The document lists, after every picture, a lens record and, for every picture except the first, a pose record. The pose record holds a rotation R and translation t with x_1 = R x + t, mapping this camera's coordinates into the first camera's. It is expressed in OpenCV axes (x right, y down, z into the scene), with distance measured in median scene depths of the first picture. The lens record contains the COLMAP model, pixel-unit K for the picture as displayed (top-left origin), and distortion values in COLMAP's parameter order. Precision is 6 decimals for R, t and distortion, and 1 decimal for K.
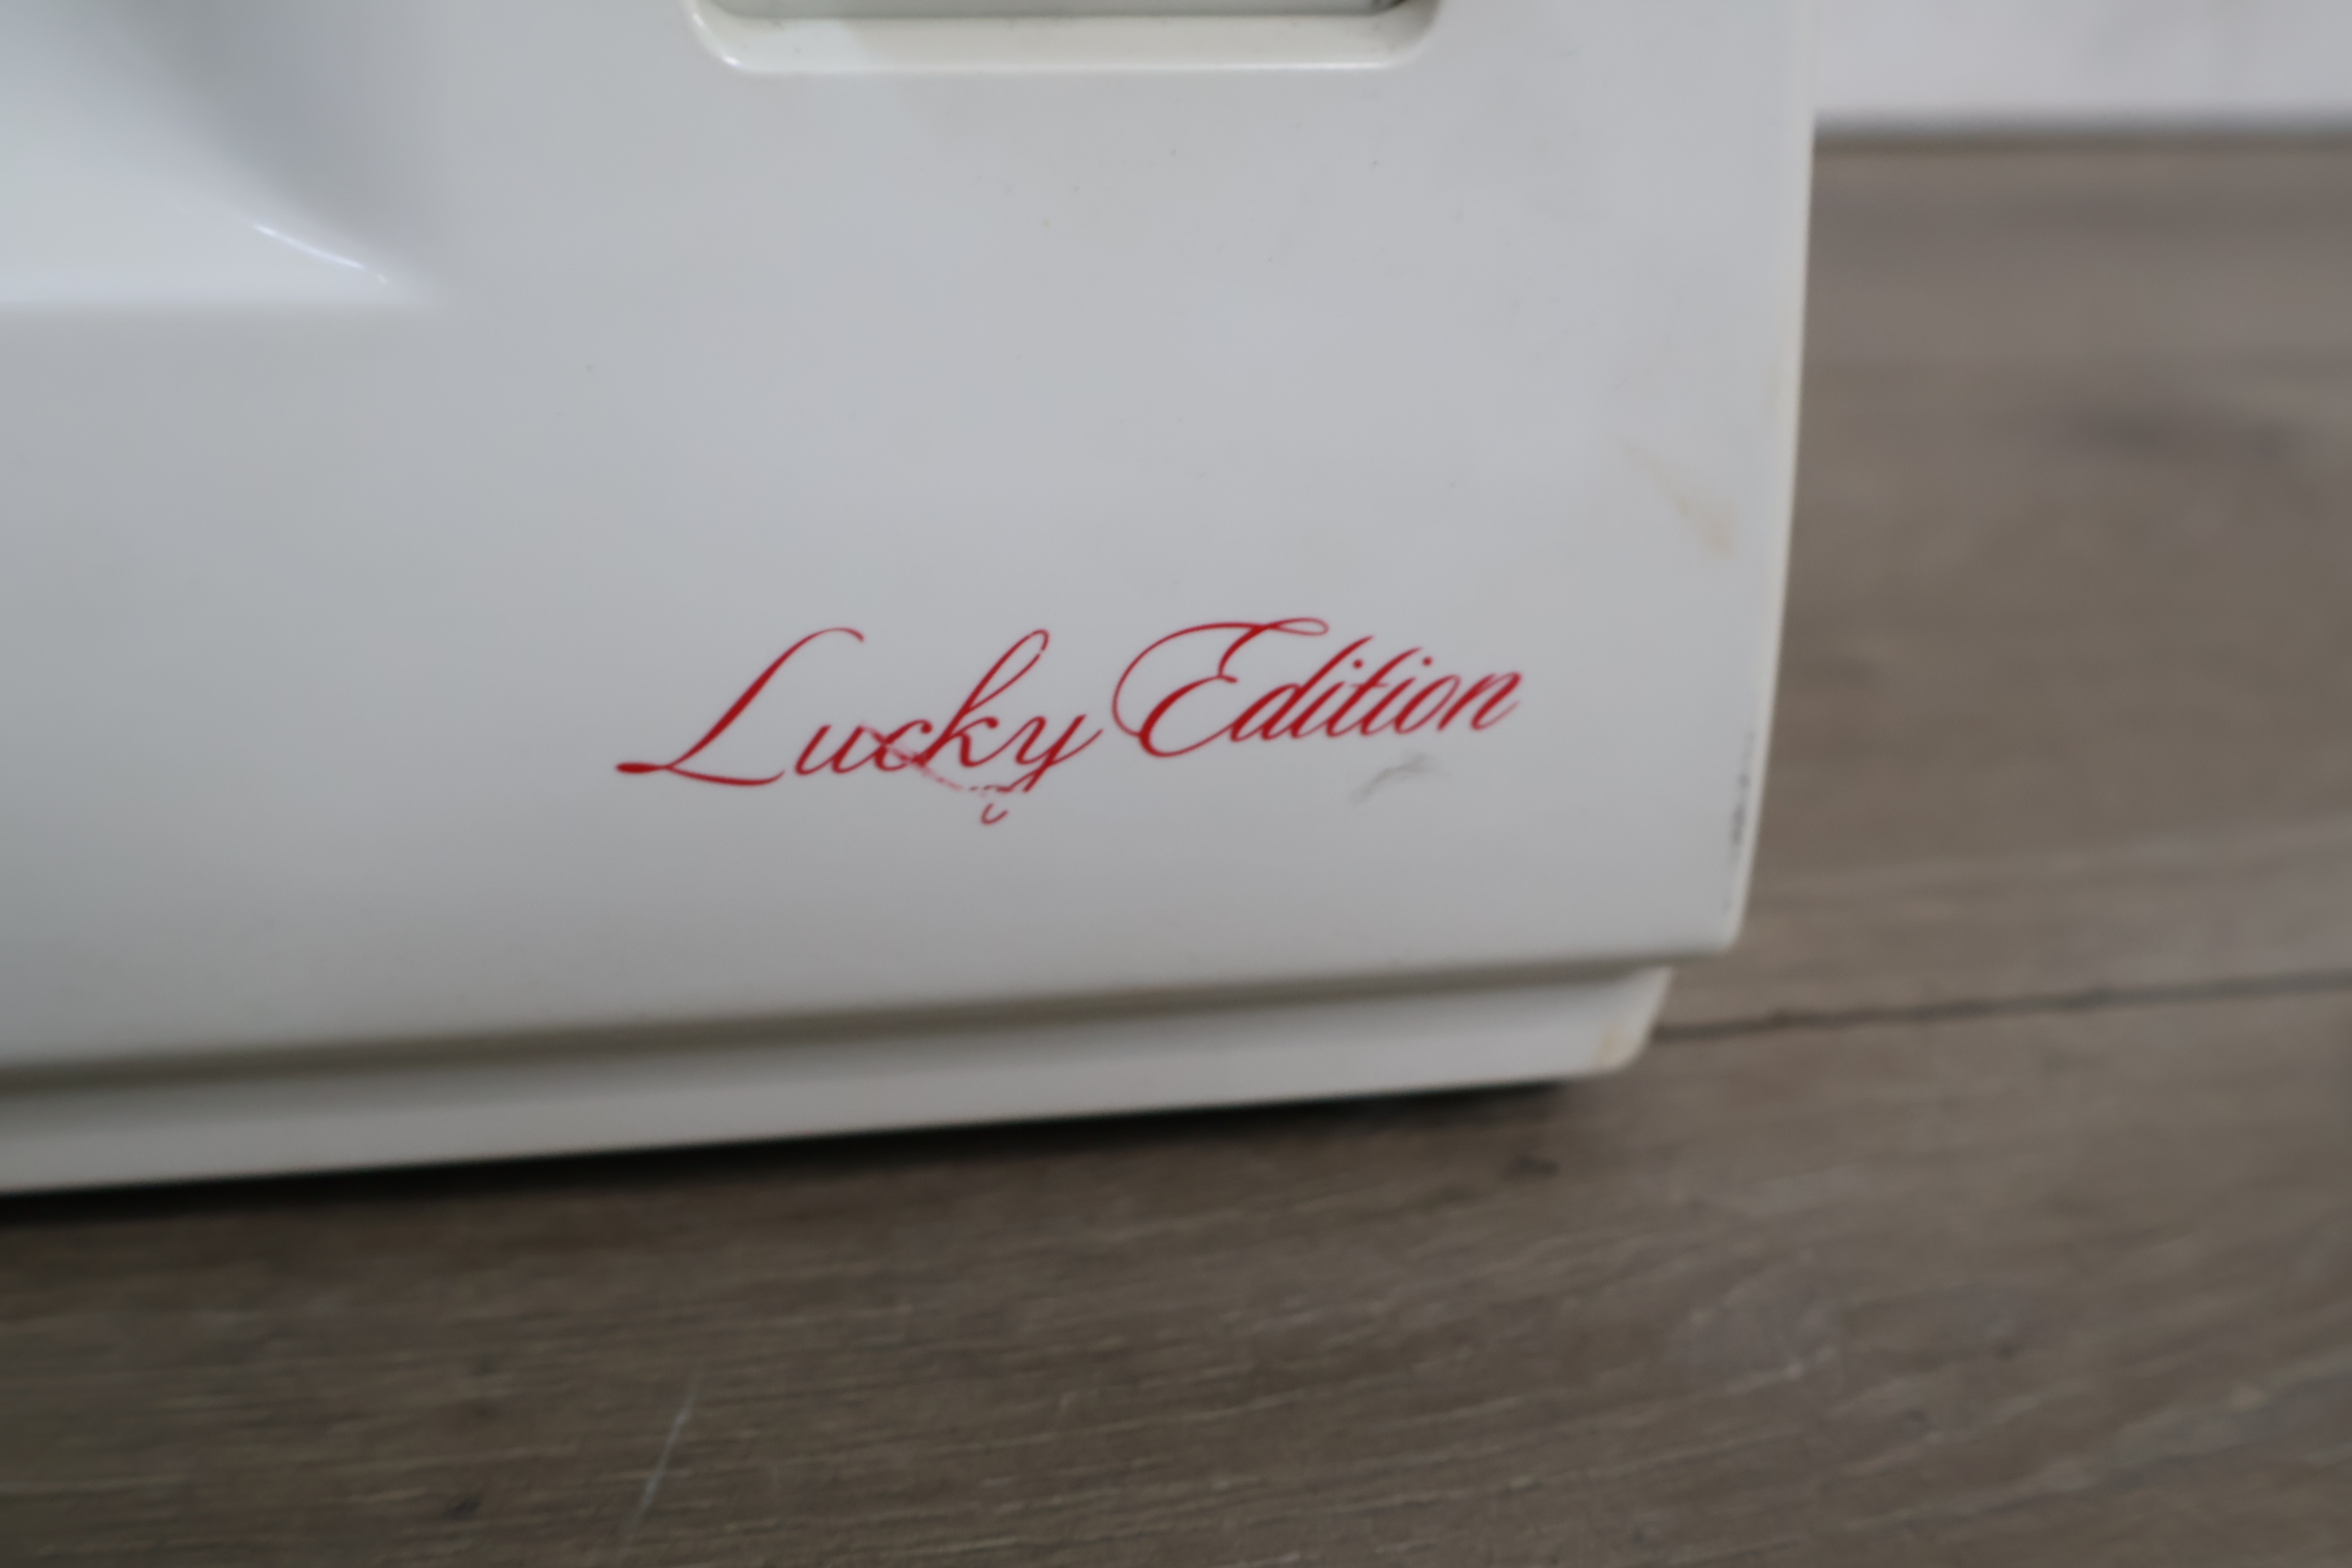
lens RADIAL K [[2373.3, 0, 1172.4], [0, 2373.3, 780.4], [0, 0, 1]] dist [-0.009298, 0.000000]
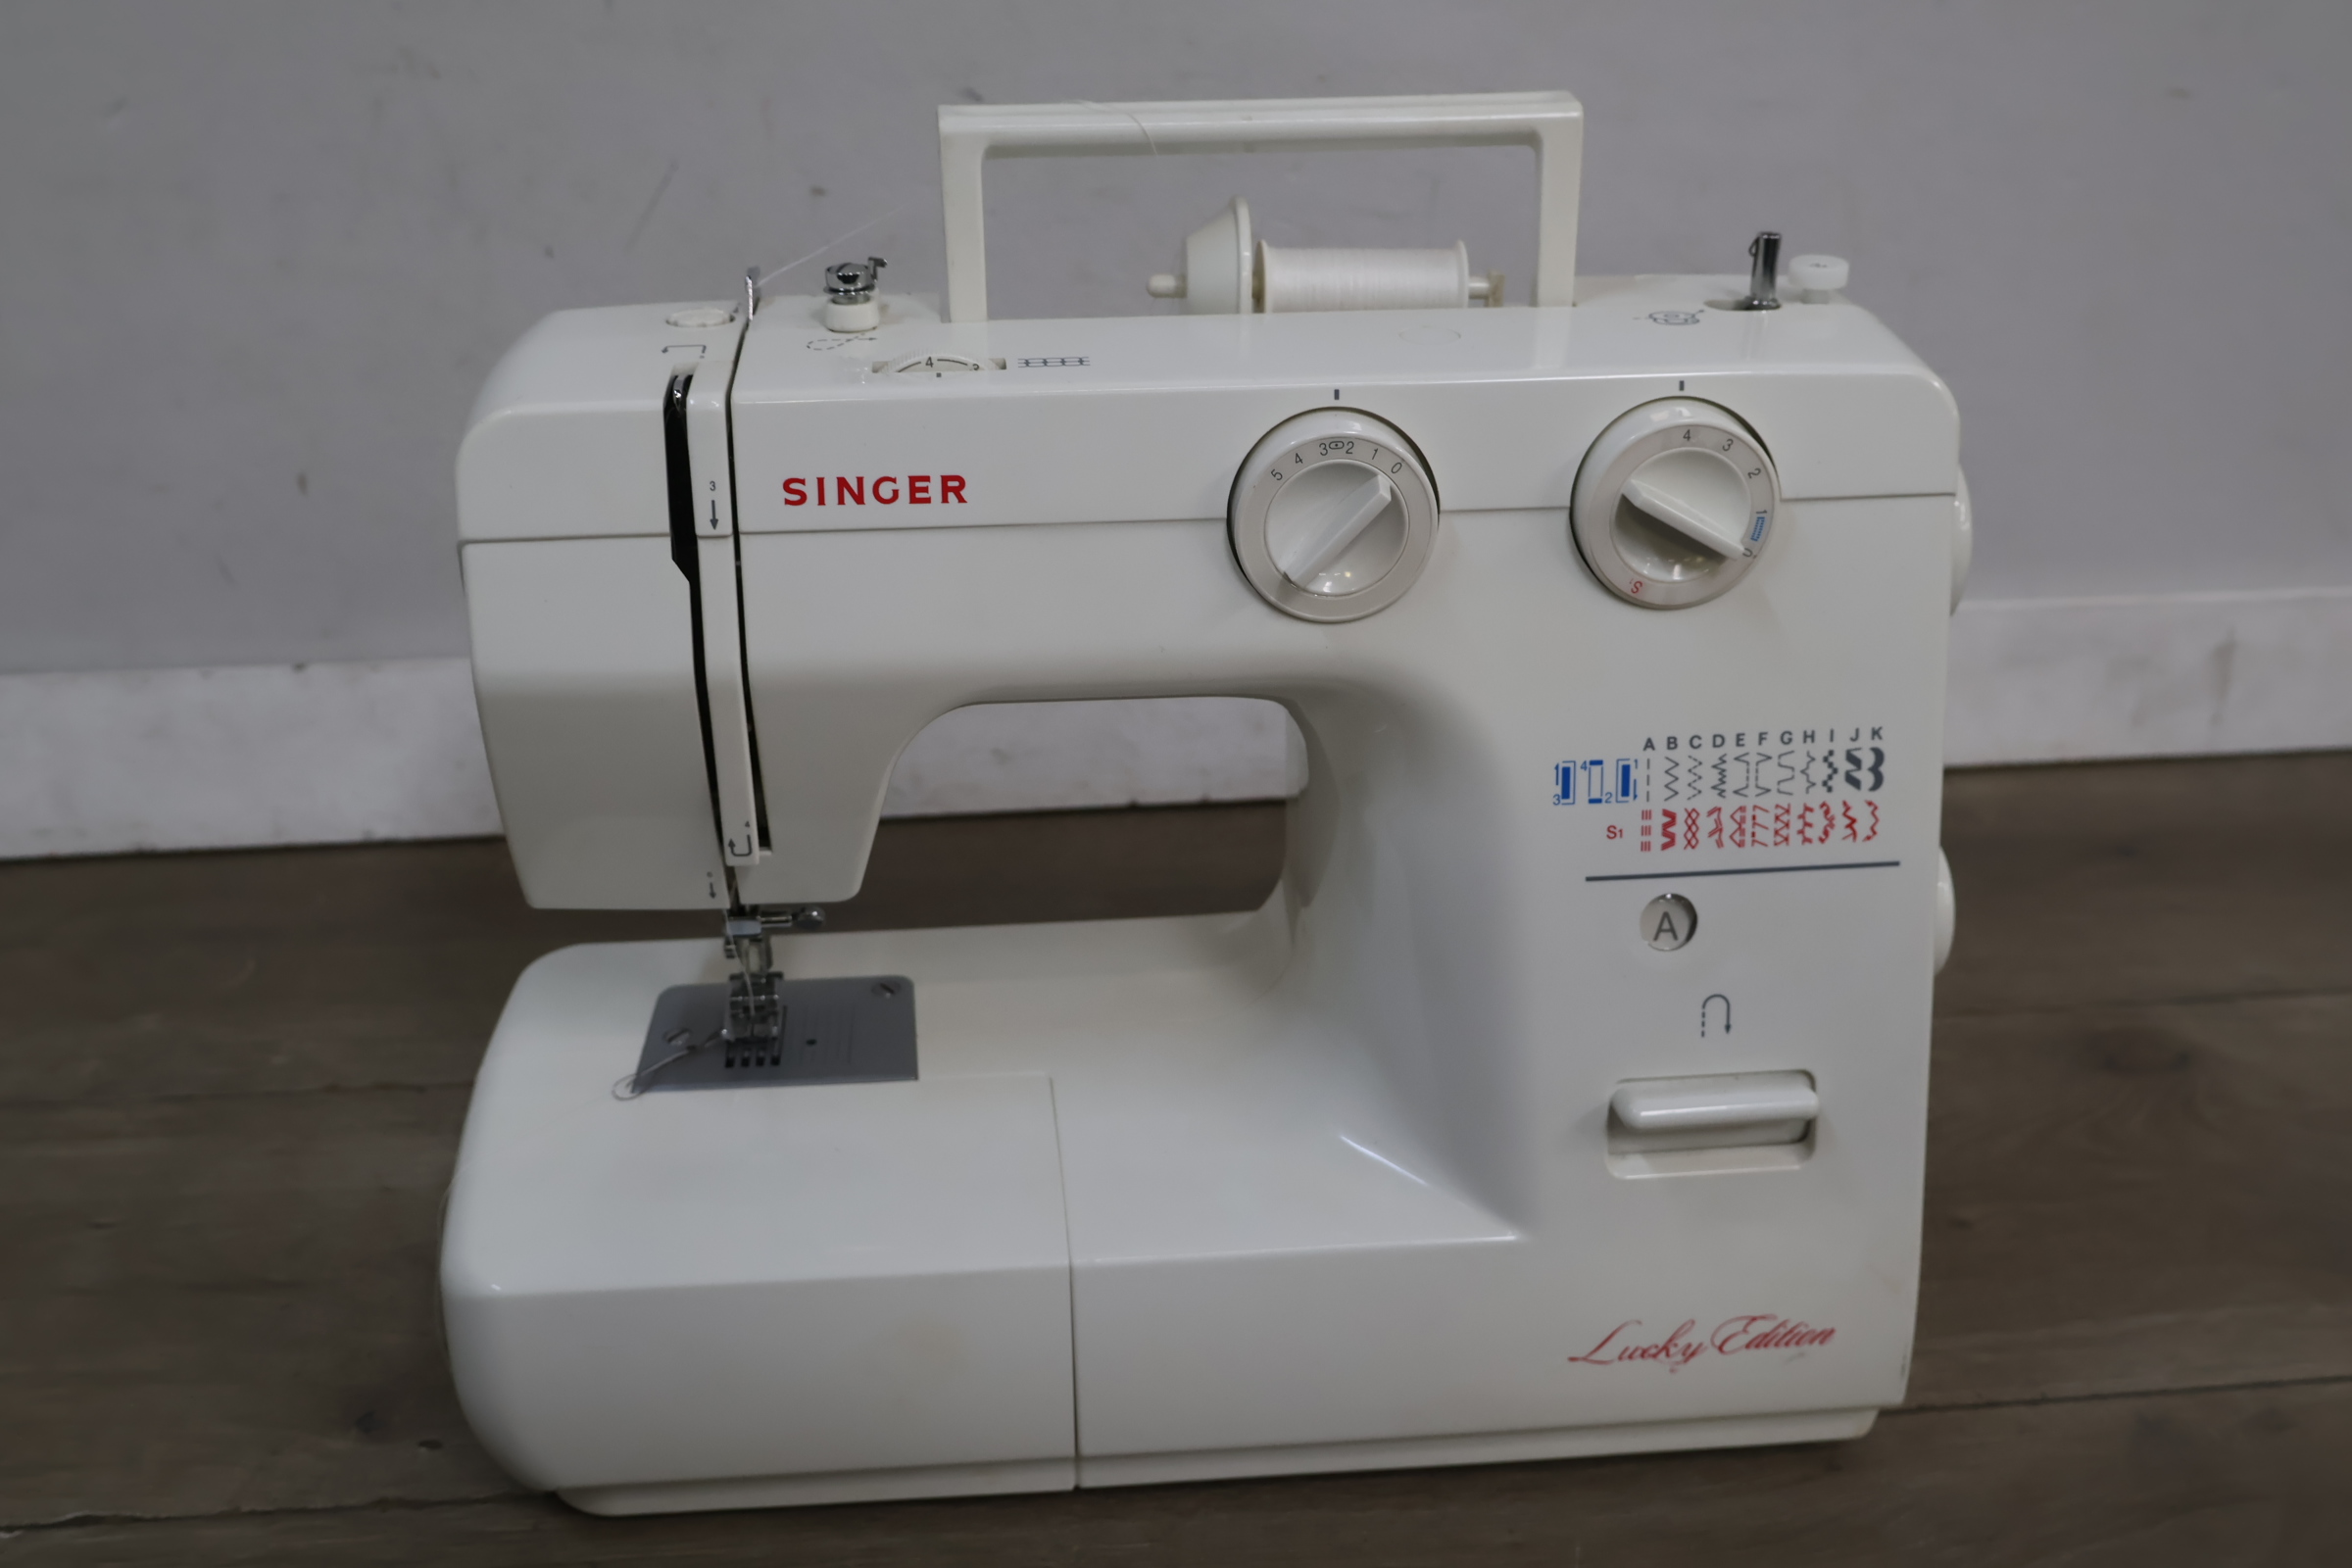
lens RADIAL K [[2384.5, 0, 1175.8], [0, 2384.5, 789.4], [0, 0, 1]] dist [0.011264, 0.000000]
pose [[0.997089, 0.005511, -0.076048, -0.521729], [-0.006466, 0.999903, -0.012323, -0.754405], [0.075973, 0.012778, 0.997028, -2.403402]]
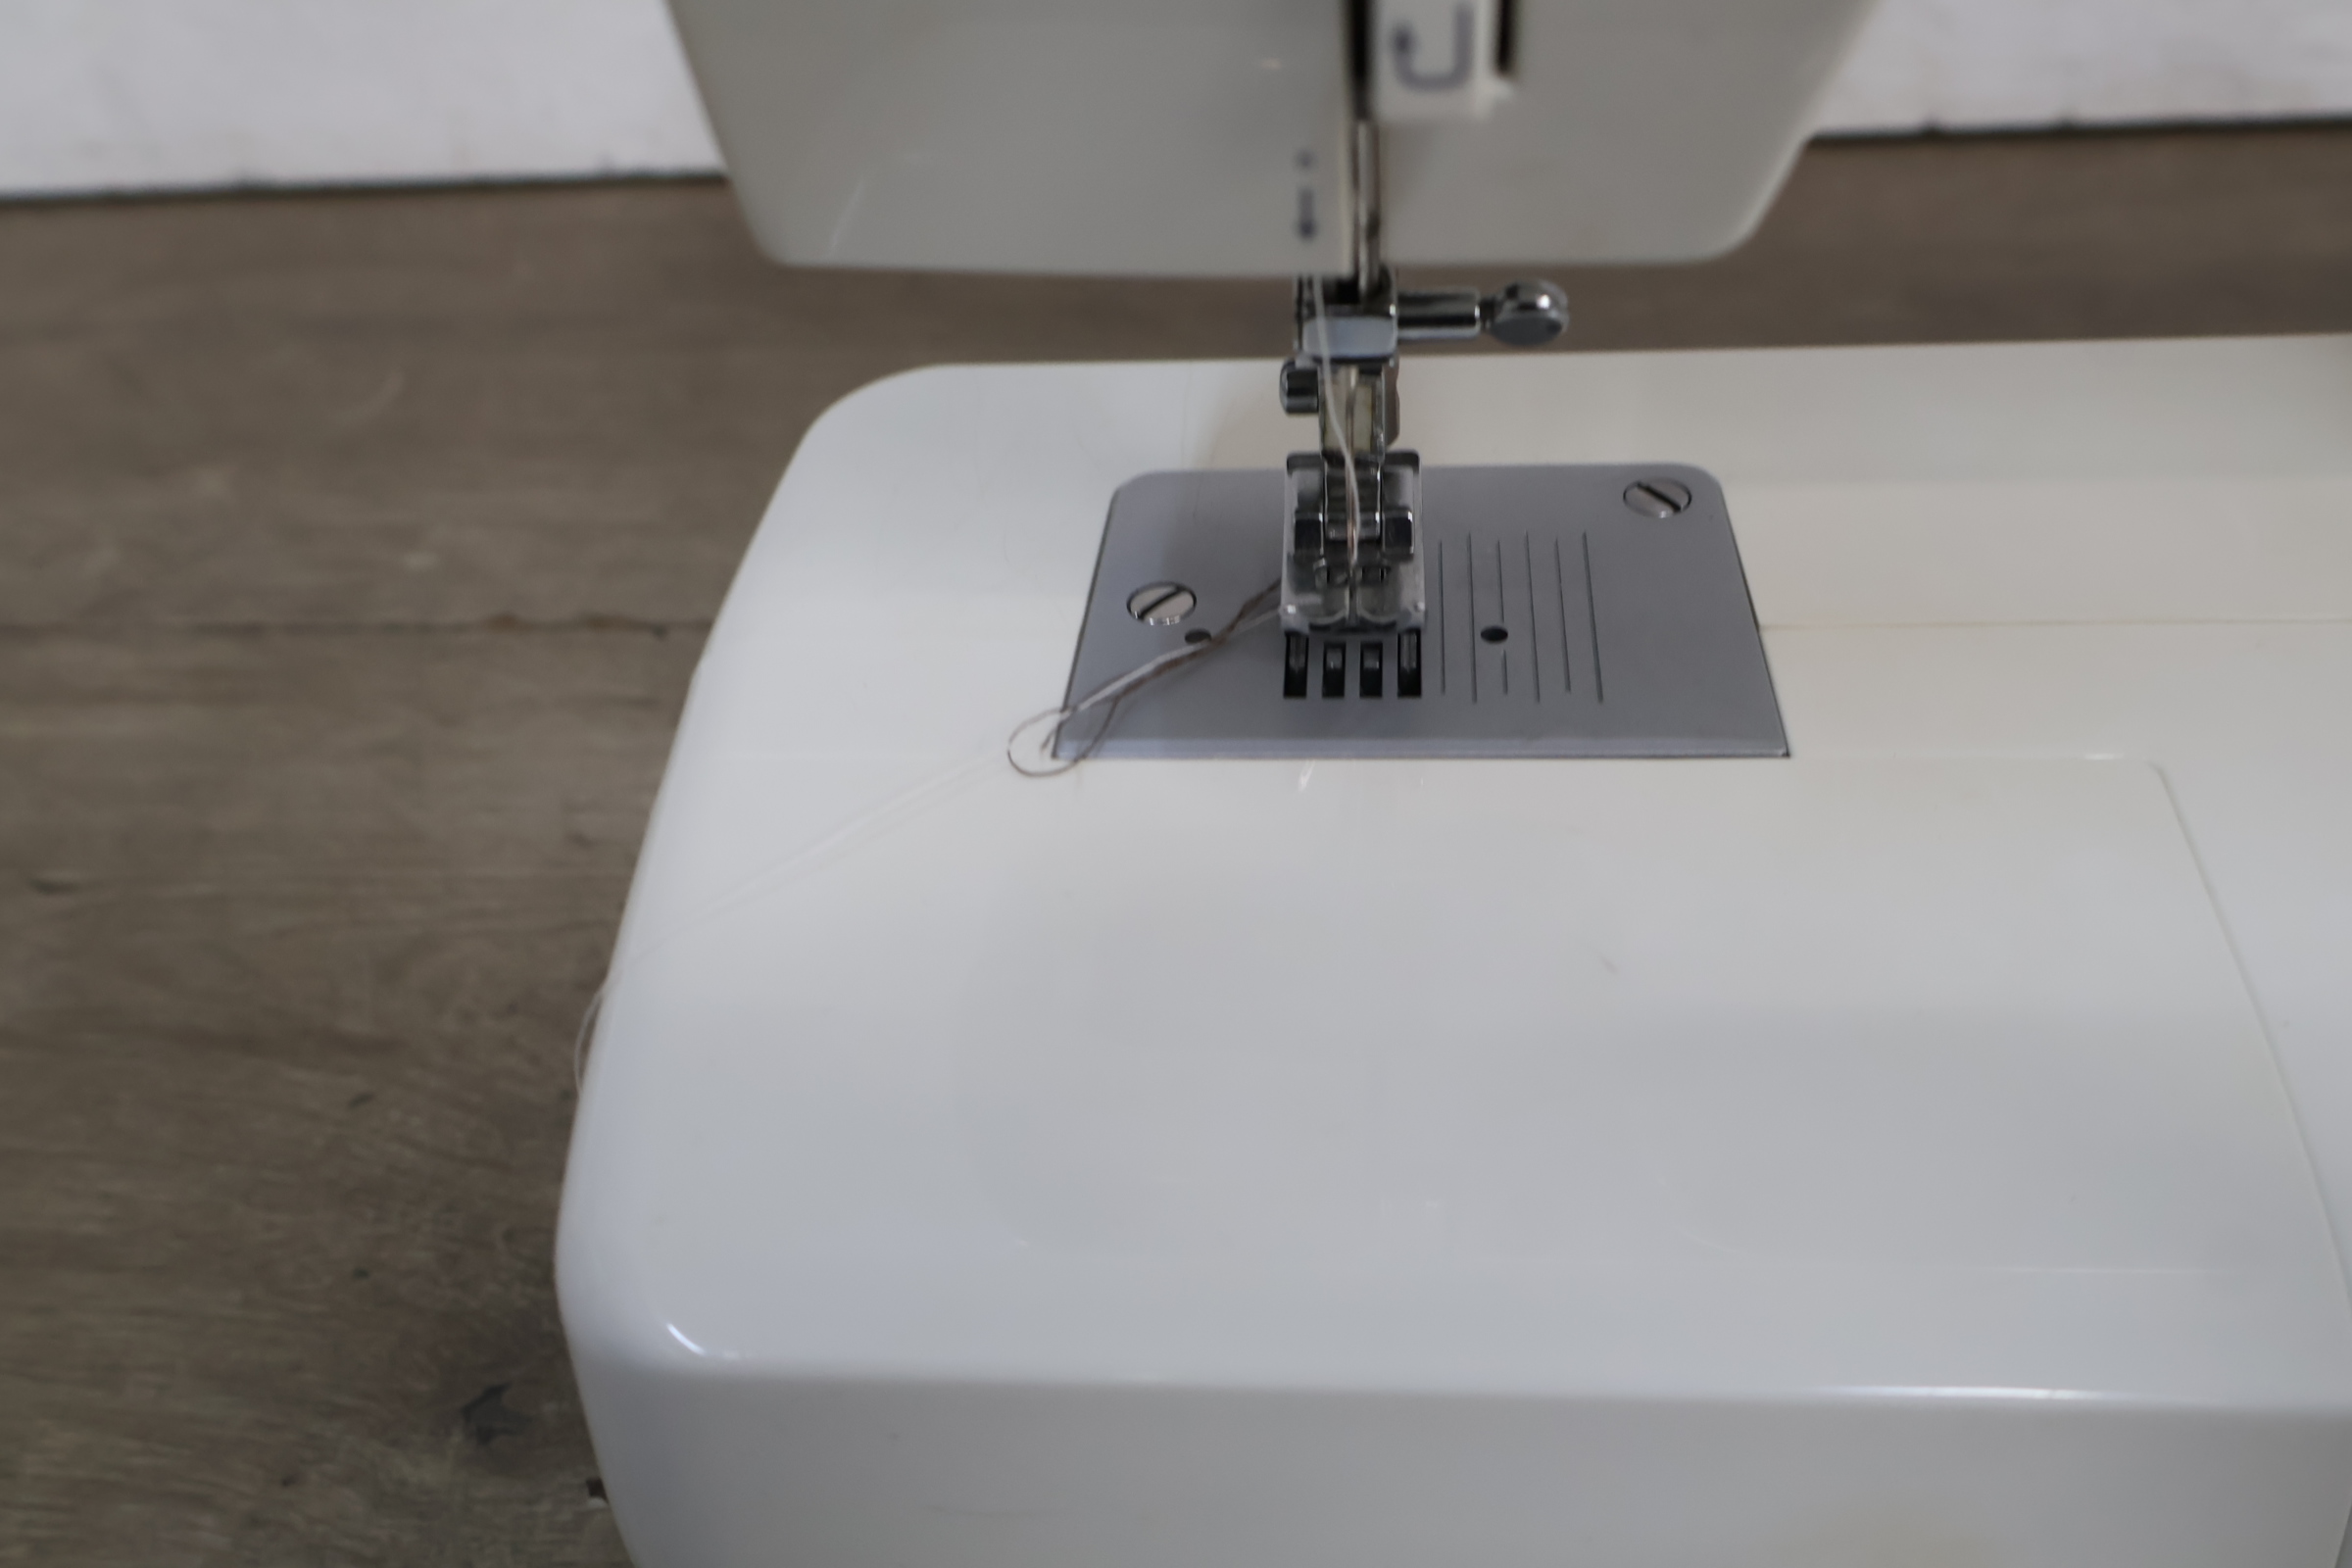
lens RADIAL K [[2384.5, 0, 1168.6], [0, 2384.5, 801.8], [0, 0, 1]] dist [0.011264, 0.000000]
pose [[0.970289, 0.078477, -0.228870, -1.200490], [-0.023369, 0.971911, 0.234185, -0.645716], [0.240820, -0.221879, 0.944868, -0.259102]]
